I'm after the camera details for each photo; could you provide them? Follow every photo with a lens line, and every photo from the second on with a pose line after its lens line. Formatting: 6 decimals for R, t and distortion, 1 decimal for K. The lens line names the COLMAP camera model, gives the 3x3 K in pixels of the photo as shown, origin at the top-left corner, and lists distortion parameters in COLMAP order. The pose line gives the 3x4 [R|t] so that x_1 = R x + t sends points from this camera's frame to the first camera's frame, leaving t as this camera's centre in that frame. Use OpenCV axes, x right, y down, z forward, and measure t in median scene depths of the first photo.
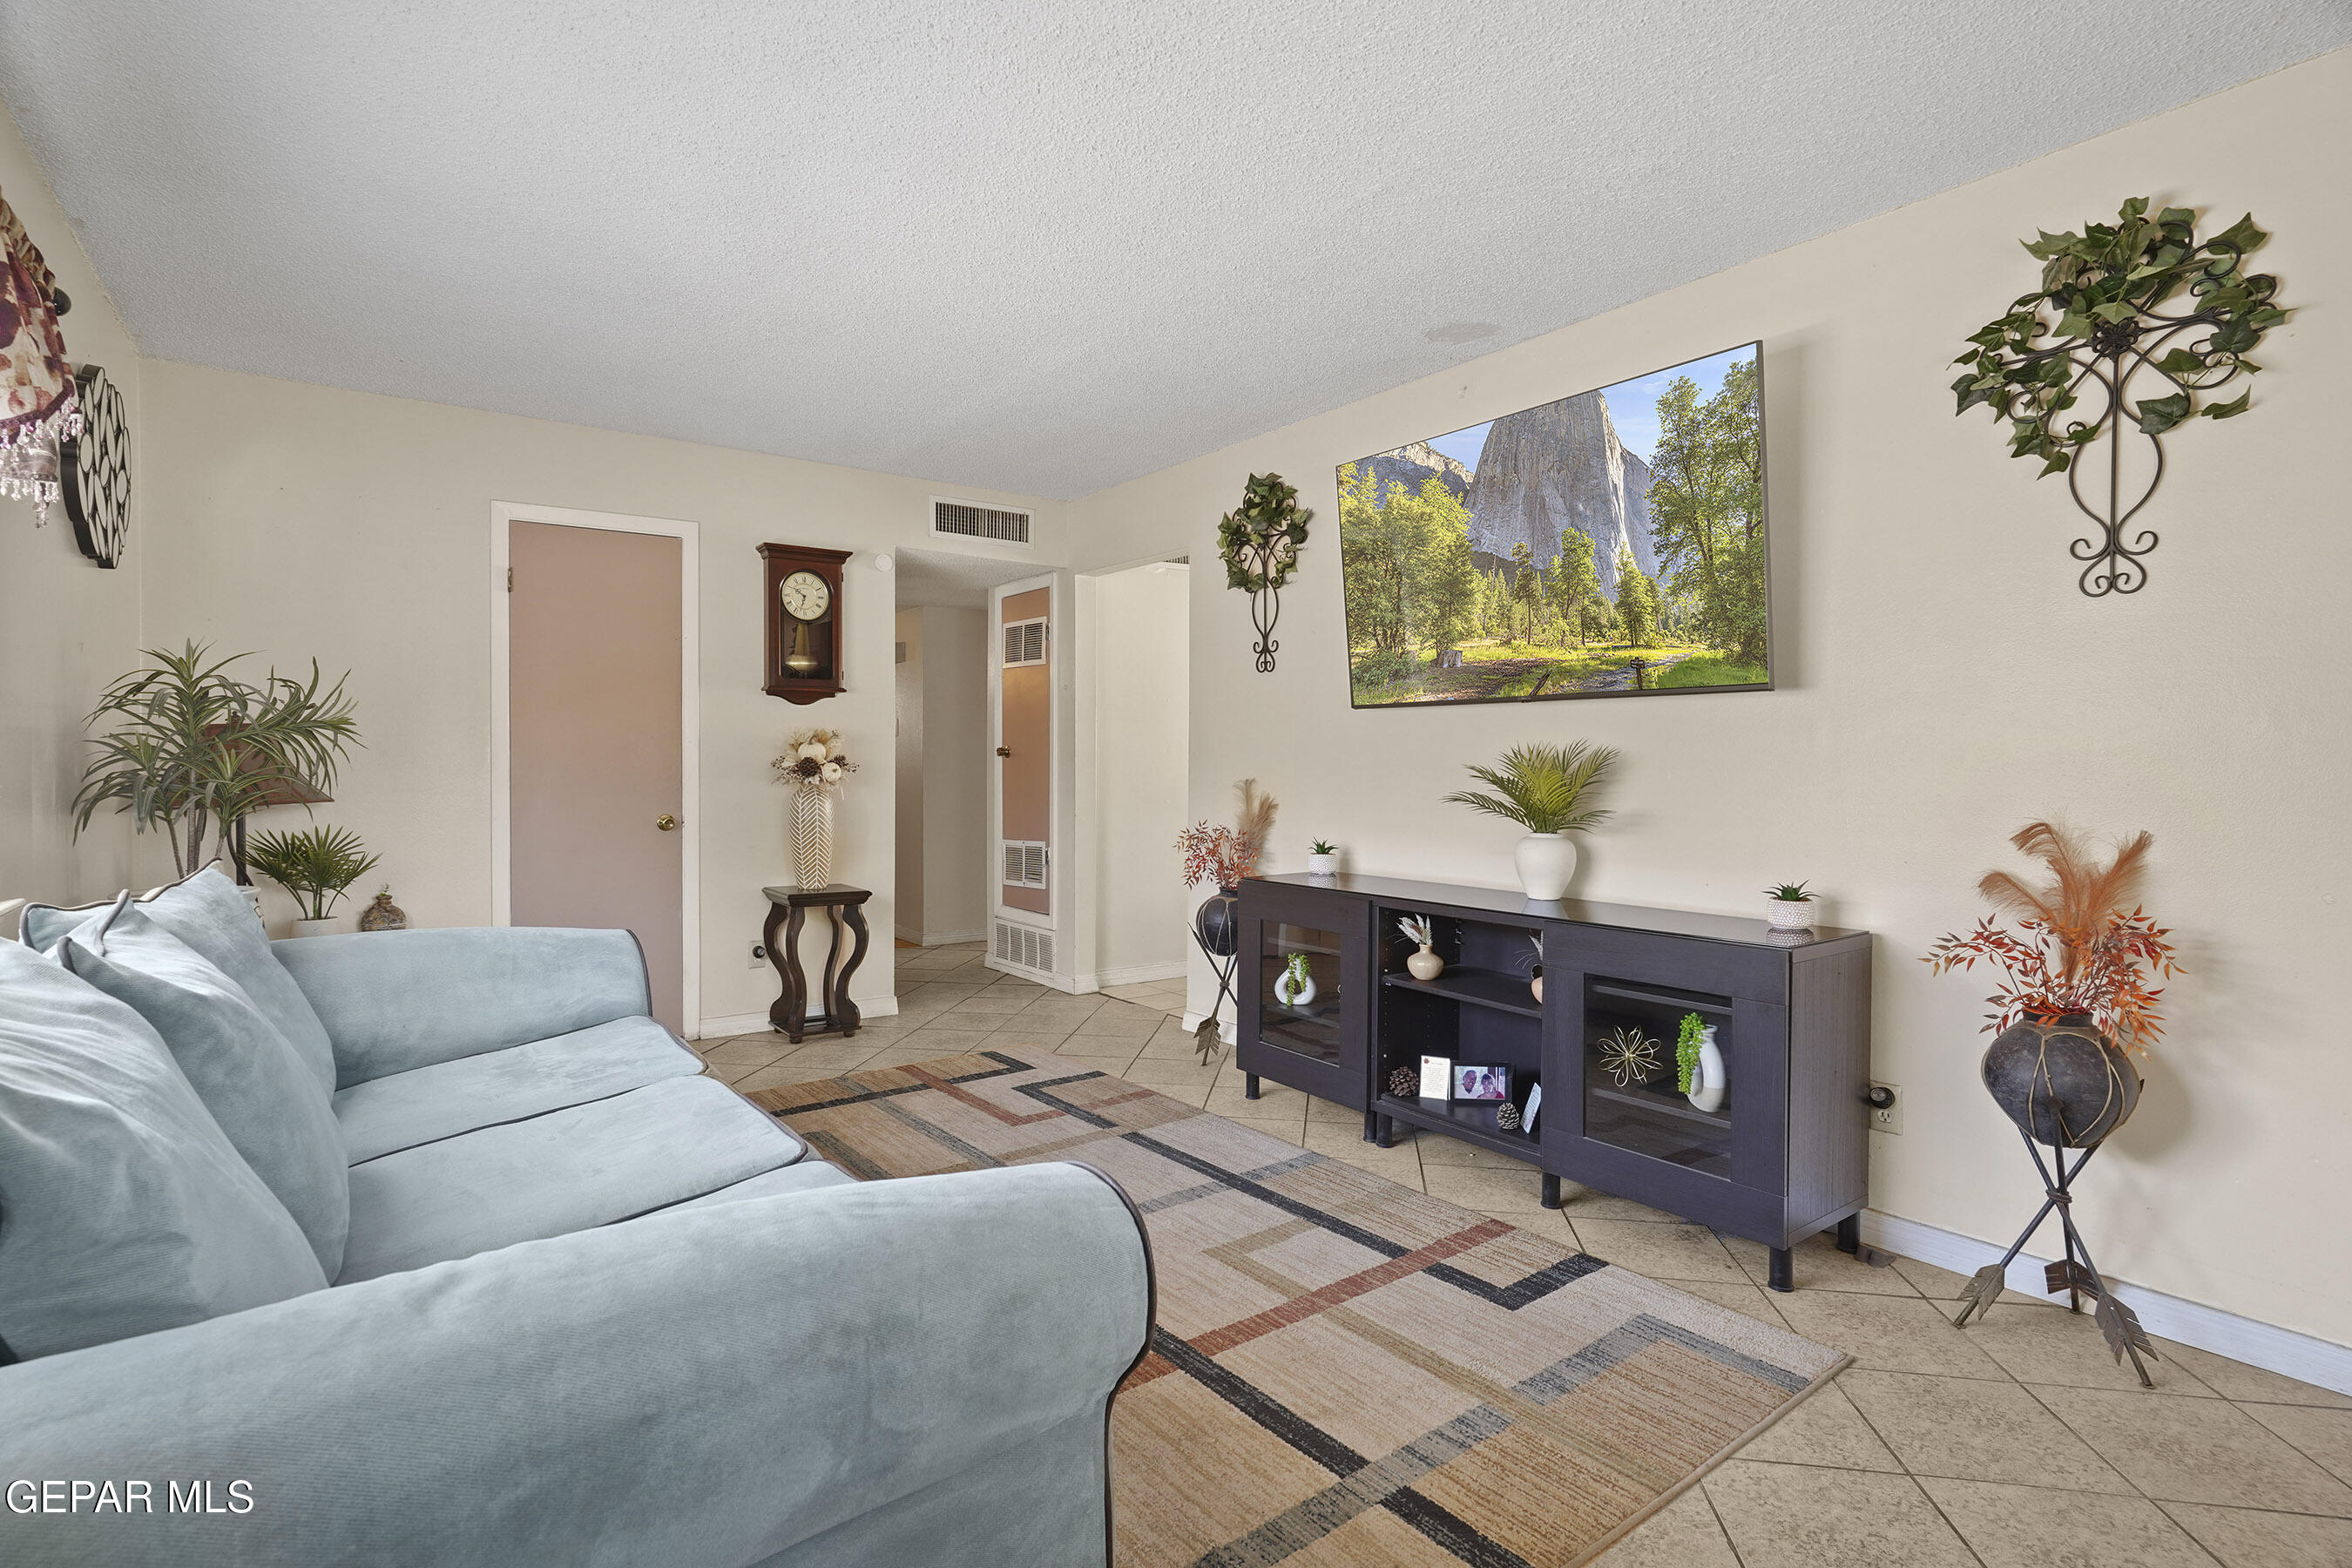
lens RADIAL K [[1142.5, 0, 1169.6], [0, 1142.5, 770.1], [0, 0, 1]] dist [-0.008320, 0.002471]
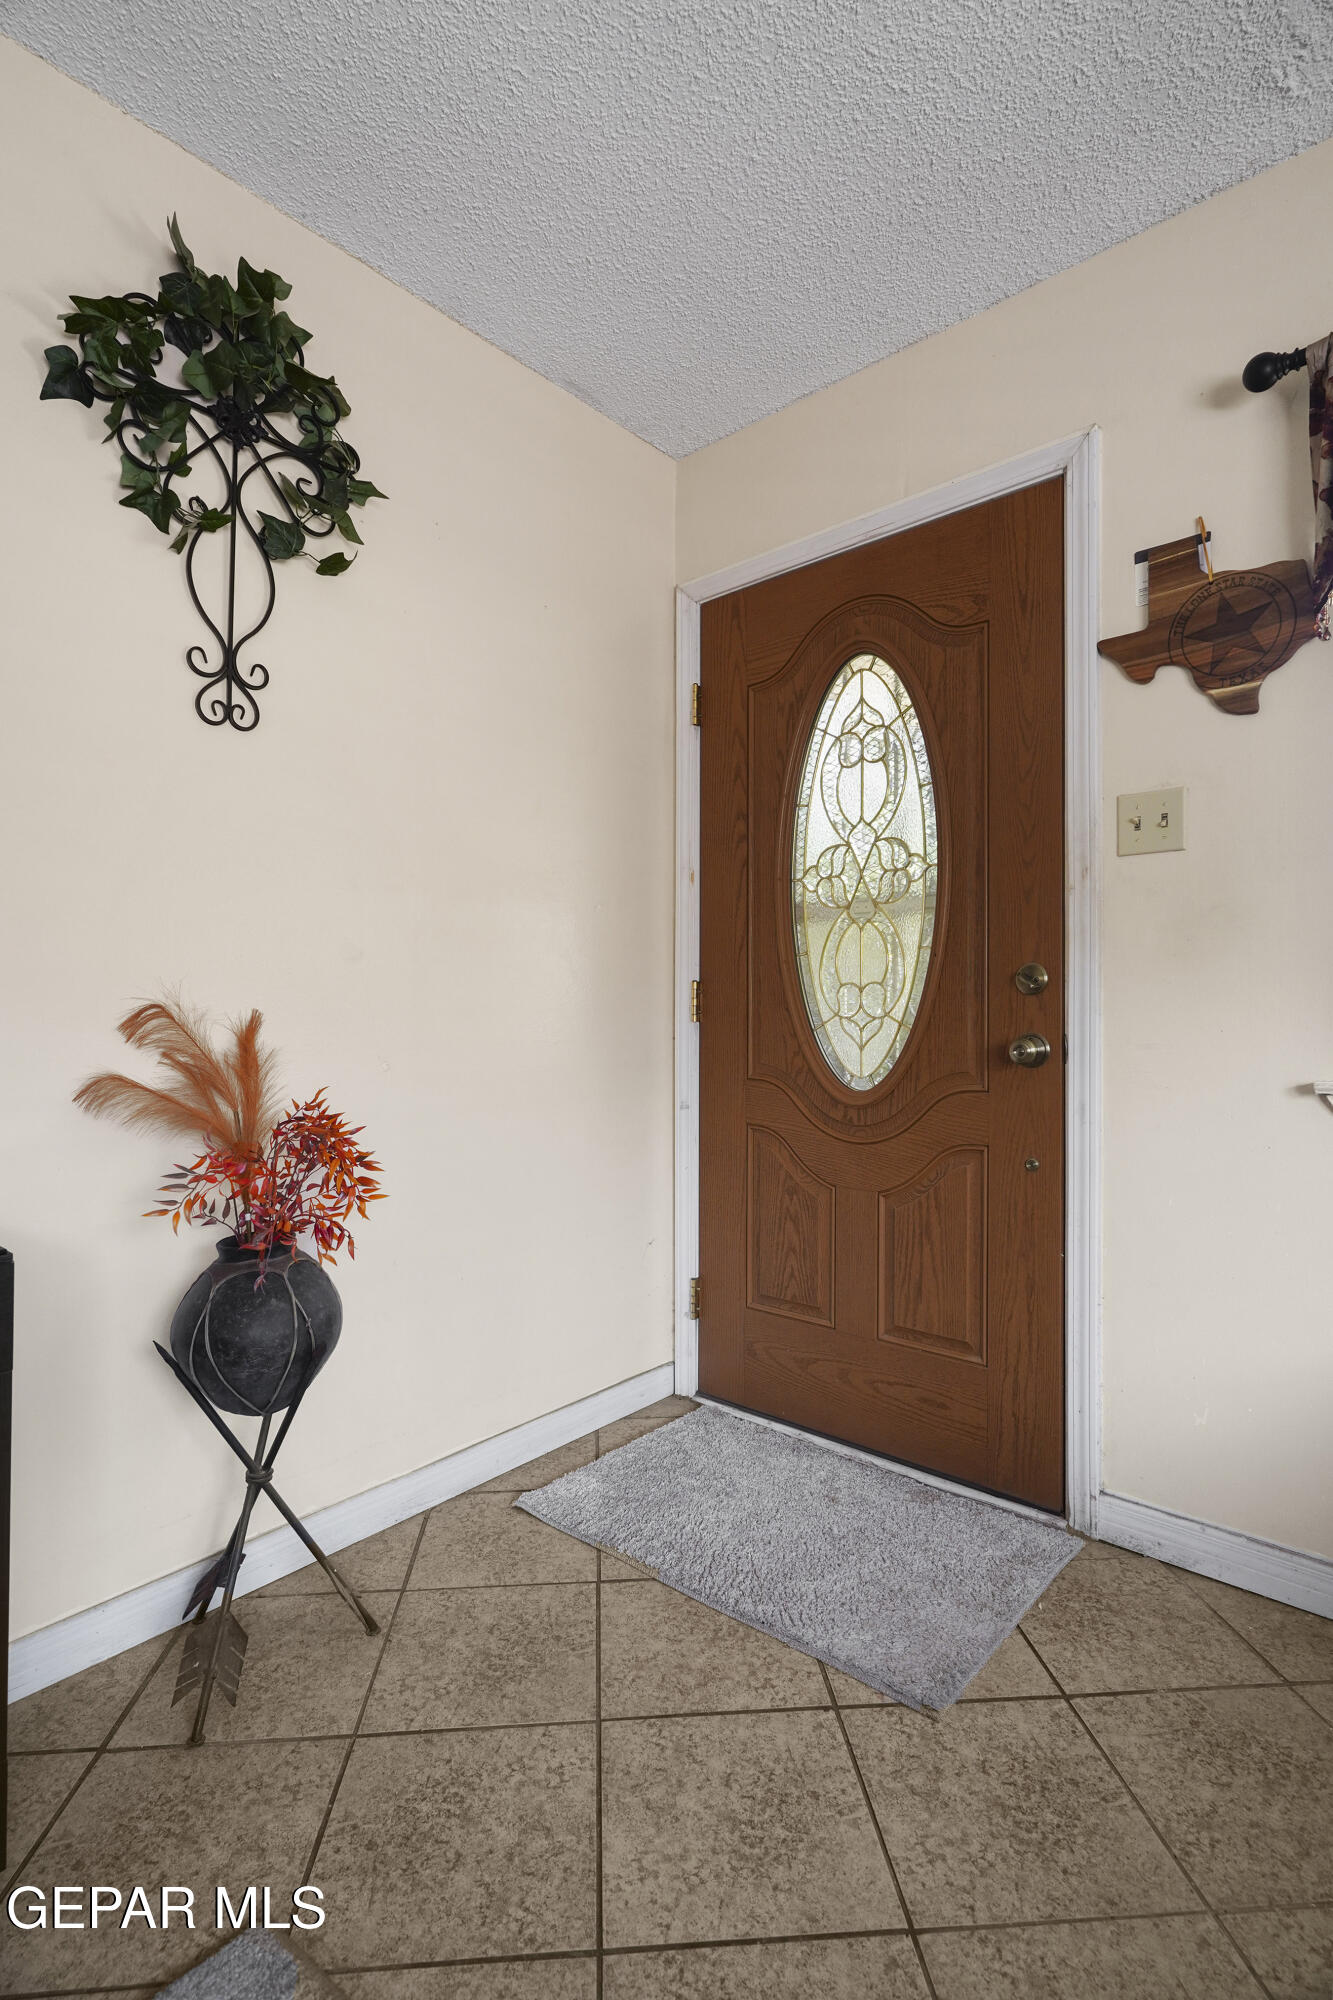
lens RADIAL K [[971.5, 0, 662.7], [0, 971.5, 1000.8], [0, 0, 1]] dist [-0.008320, 0.002471]
pose [[-0.202651, 0.005842, 0.979234, 0.053119], [0.011785, 0.999924, -0.003527, 0.040548], [-0.979180, 0.010825, -0.202704, 0.641942]]
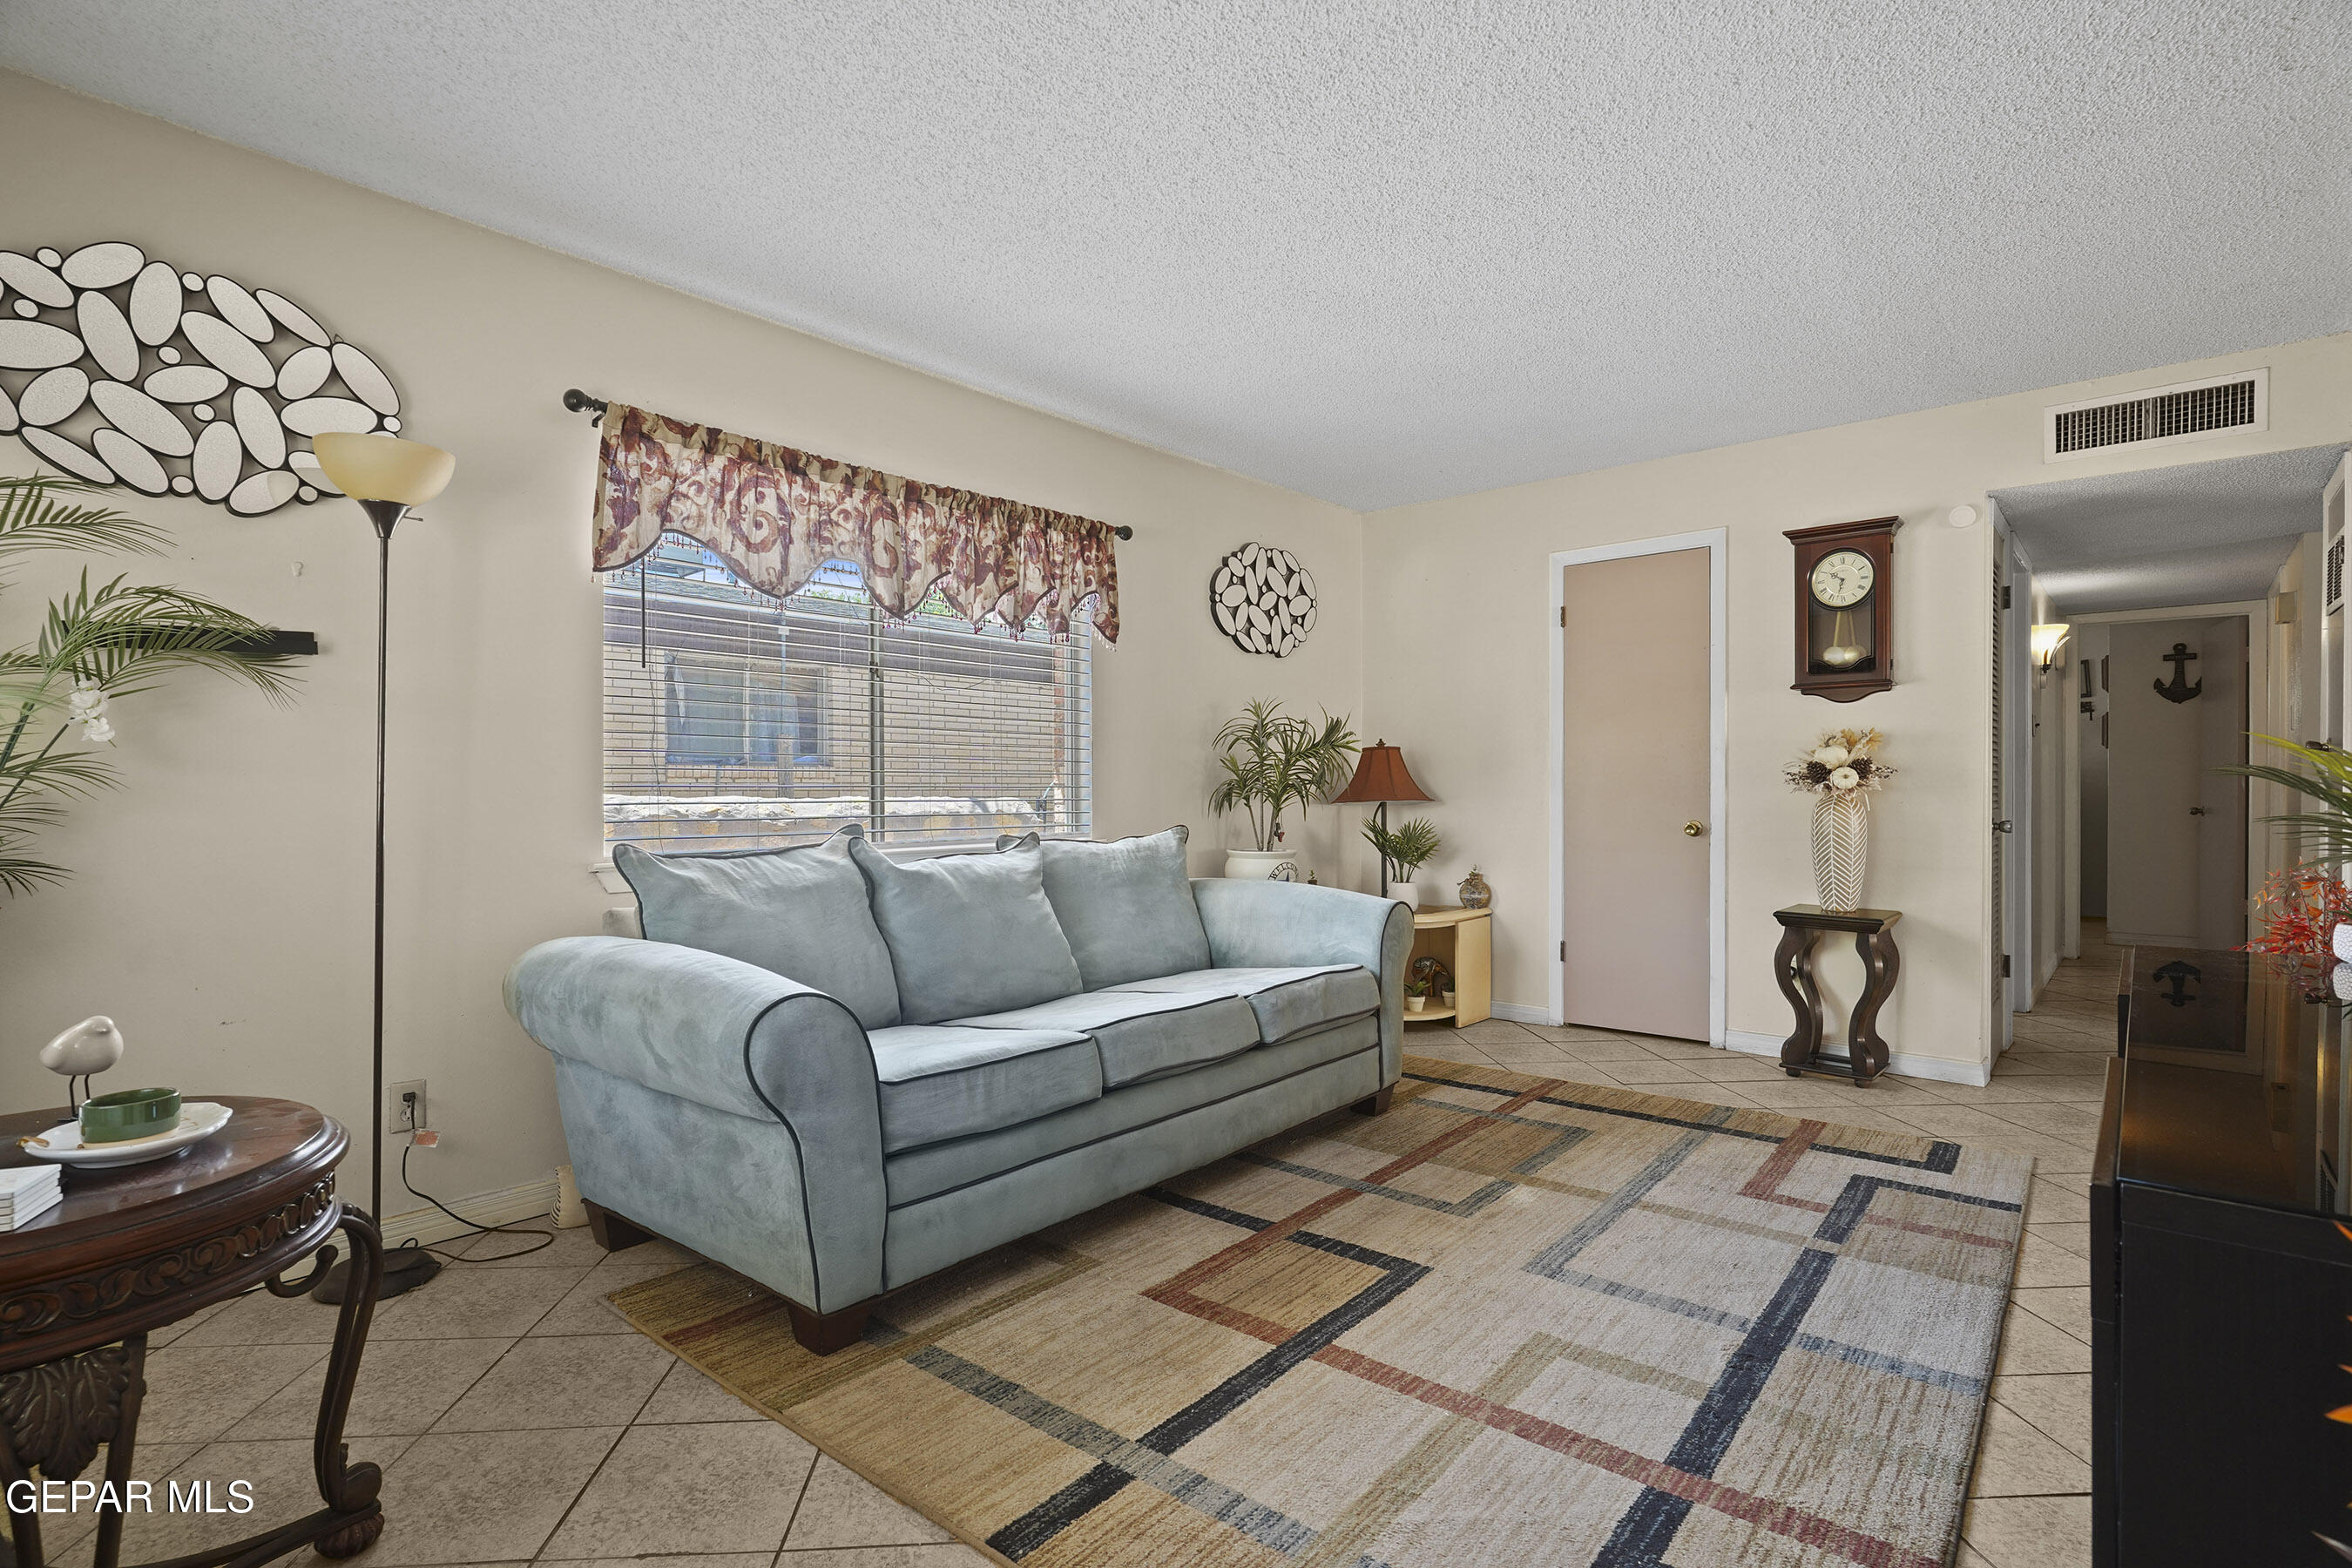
lens RADIAL K [[1142.5, 0, 1151.6], [0, 1142.5, 790.9], [0, 0, 1]] dist [-0.008320, 0.002471]
pose [[0.210606, 0.002378, -0.977568, 0.701121], [-0.002083, 0.999996, 0.001984, 0.017377], [0.977569, 0.001619, 0.210610, 0.478341]]
